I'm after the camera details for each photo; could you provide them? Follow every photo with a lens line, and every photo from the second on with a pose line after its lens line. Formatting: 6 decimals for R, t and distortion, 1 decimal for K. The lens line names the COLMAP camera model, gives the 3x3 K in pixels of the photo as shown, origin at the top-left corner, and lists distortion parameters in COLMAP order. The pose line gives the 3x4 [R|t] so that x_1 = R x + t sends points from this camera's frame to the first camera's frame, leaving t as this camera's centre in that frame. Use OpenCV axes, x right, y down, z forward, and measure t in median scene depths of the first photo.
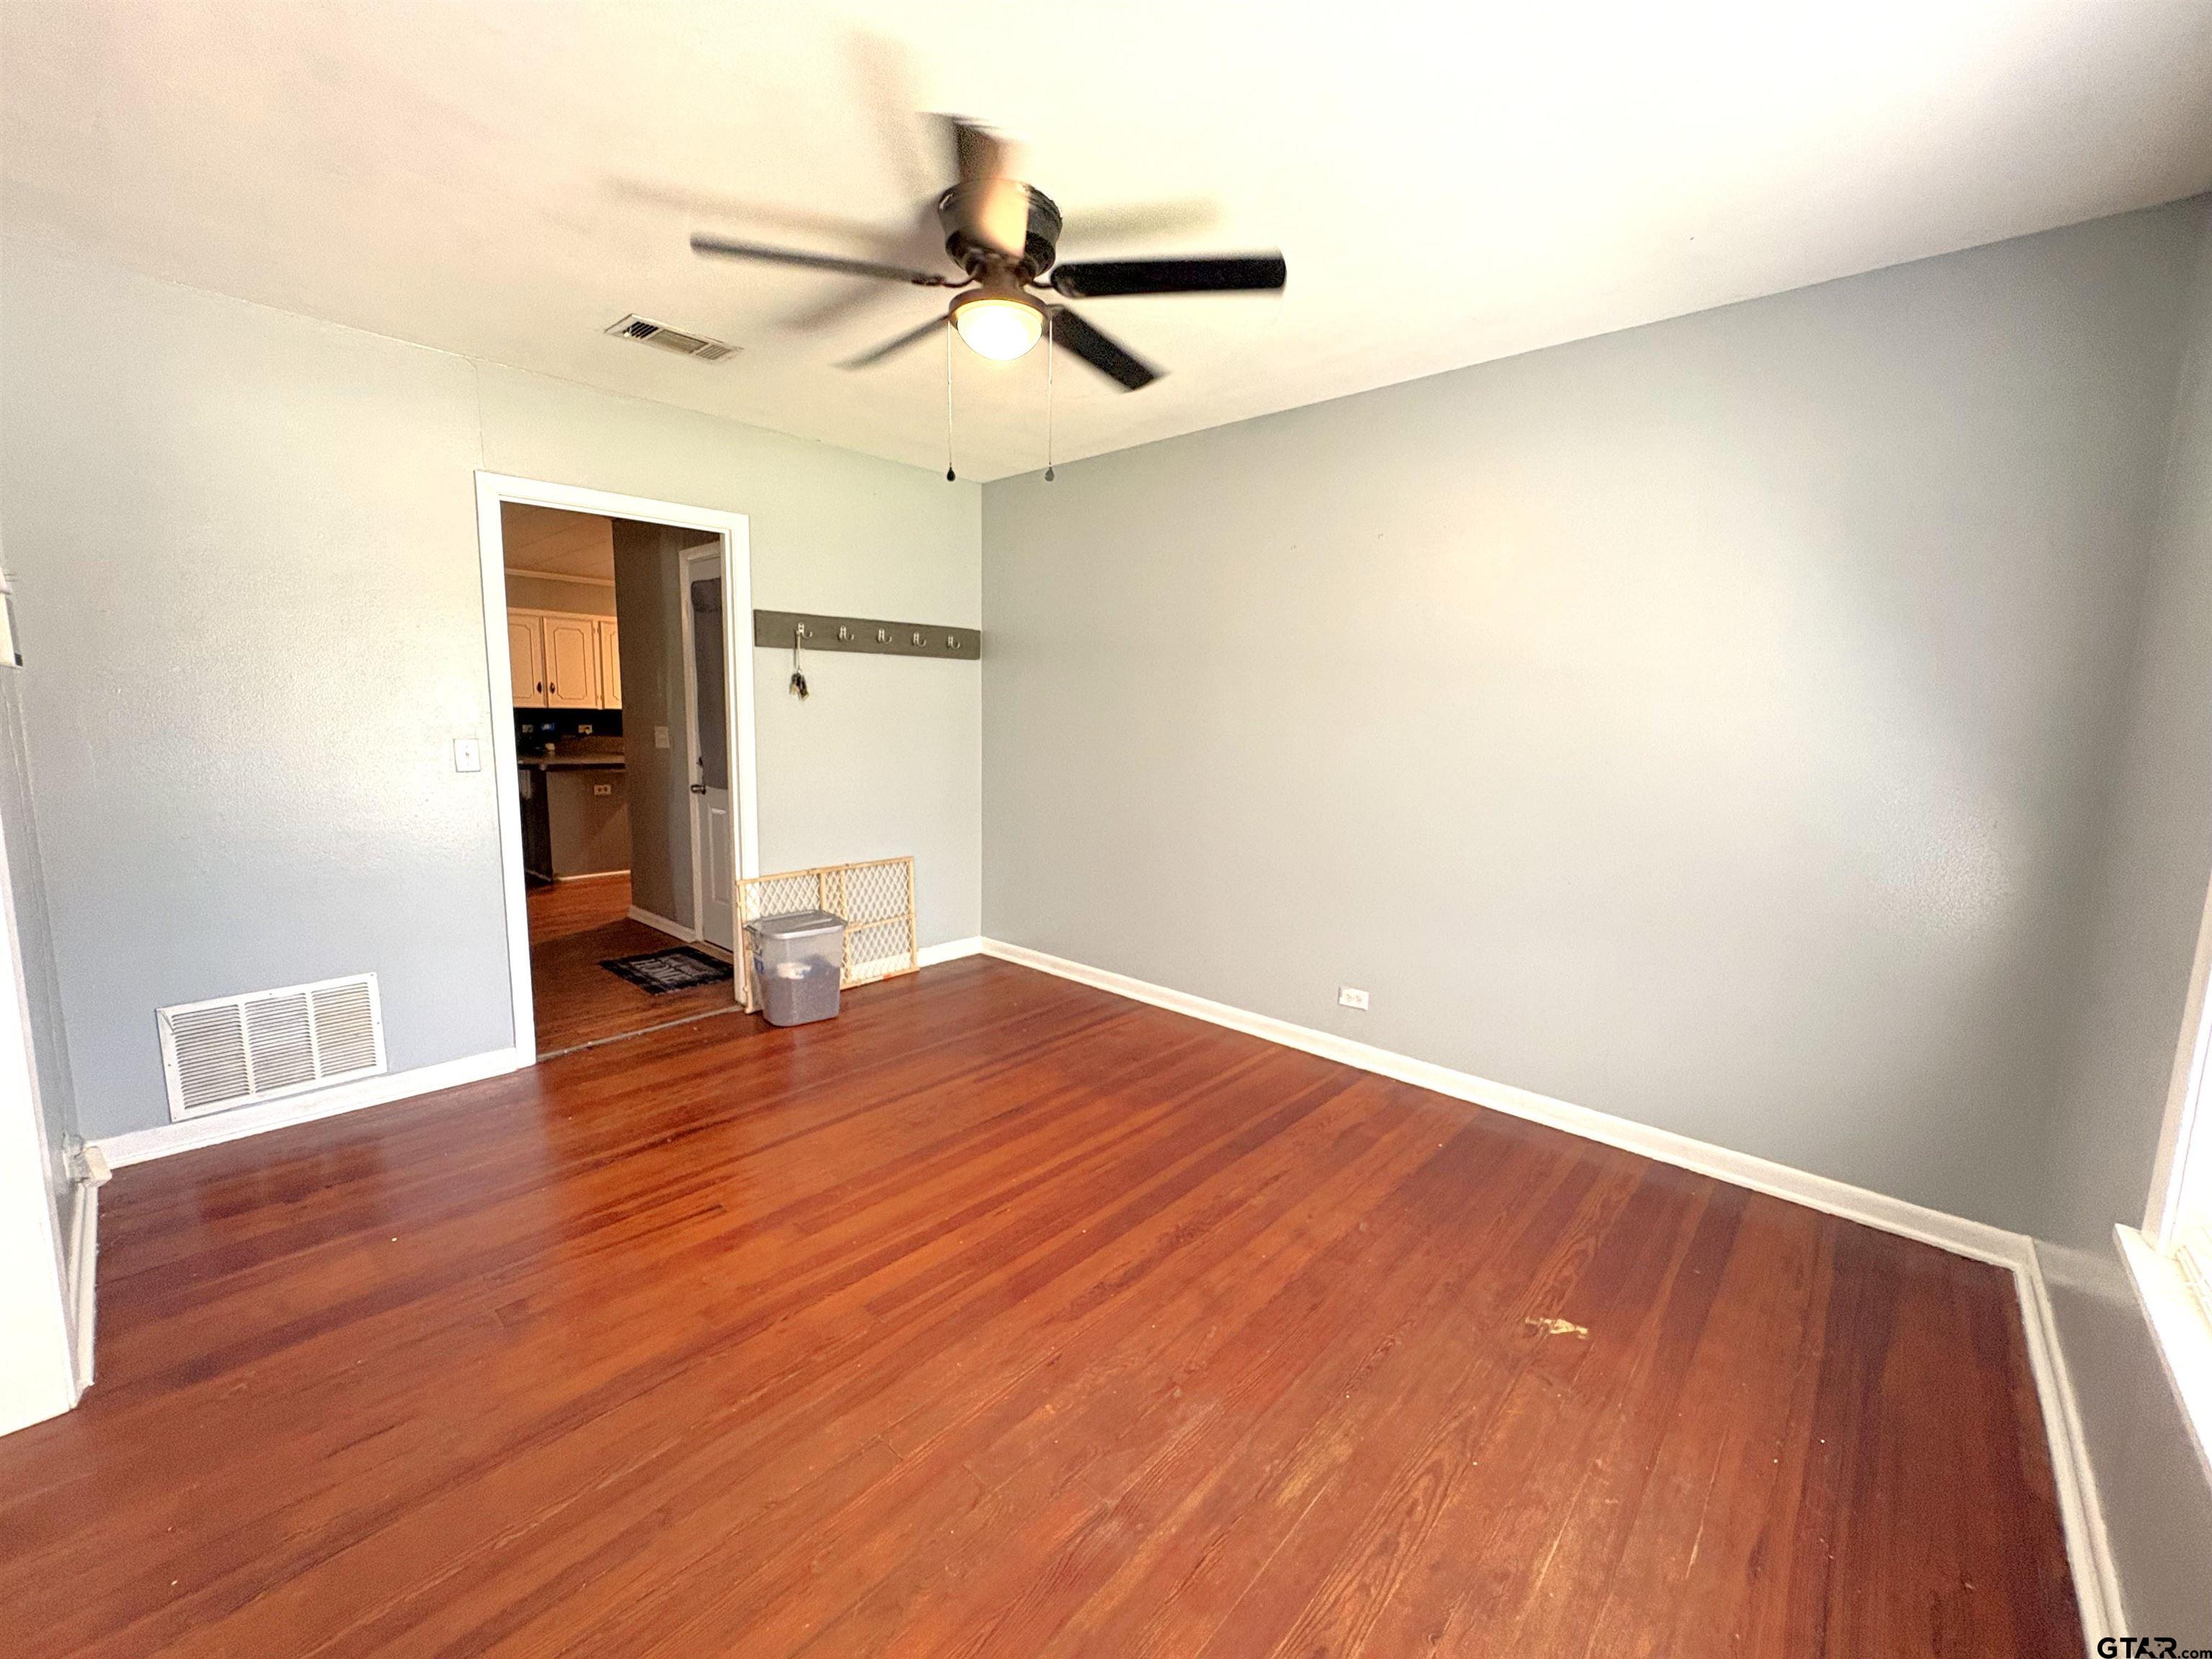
lens RADIAL K [[881.2, 0, 1106.0], [0, 881.2, 829.5], [0, 0, 1]] dist [0.026267, -0.000070]
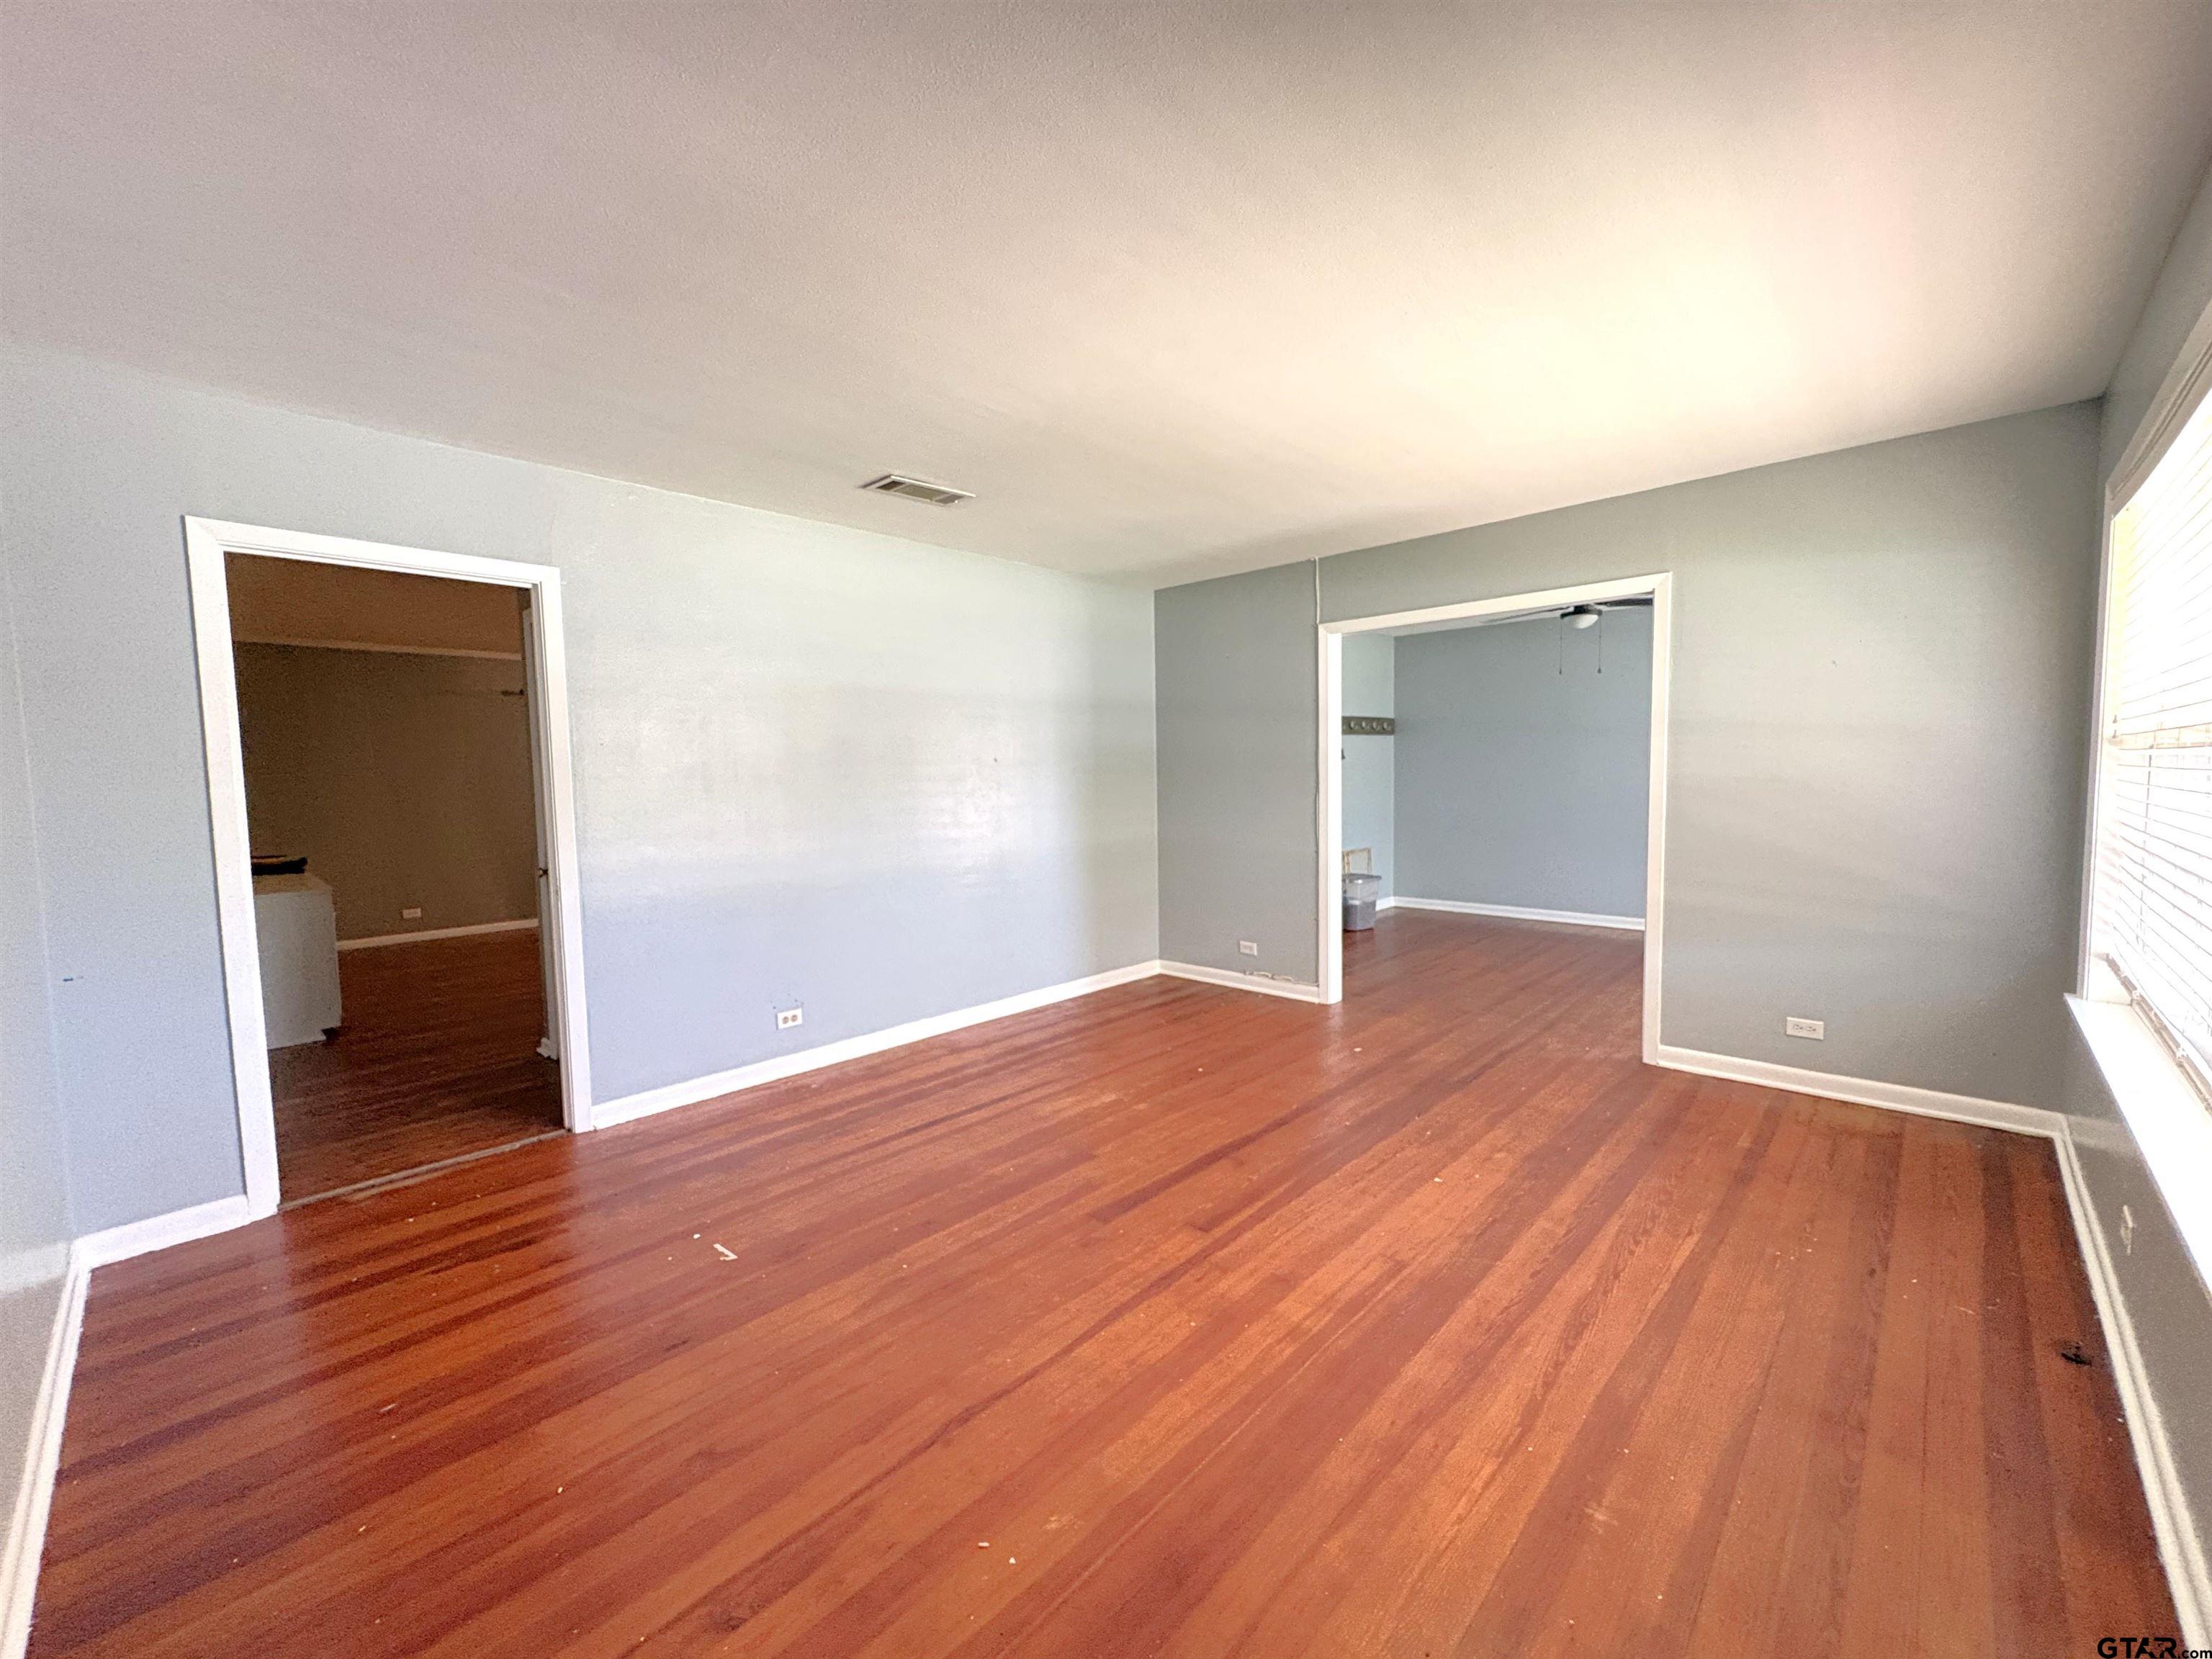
lens RADIAL K [[882.0, 0, 1095.8], [0, 882.0, 827.4], [0, 0, 1]] dist [-0.001718, 0.000231]
pose [[0.998695, -0.032001, -0.039796, -0.333594], [0.029206, 0.997193, -0.068940, 0.044843], [0.041891, 0.067688, 0.996827, -0.367776]]
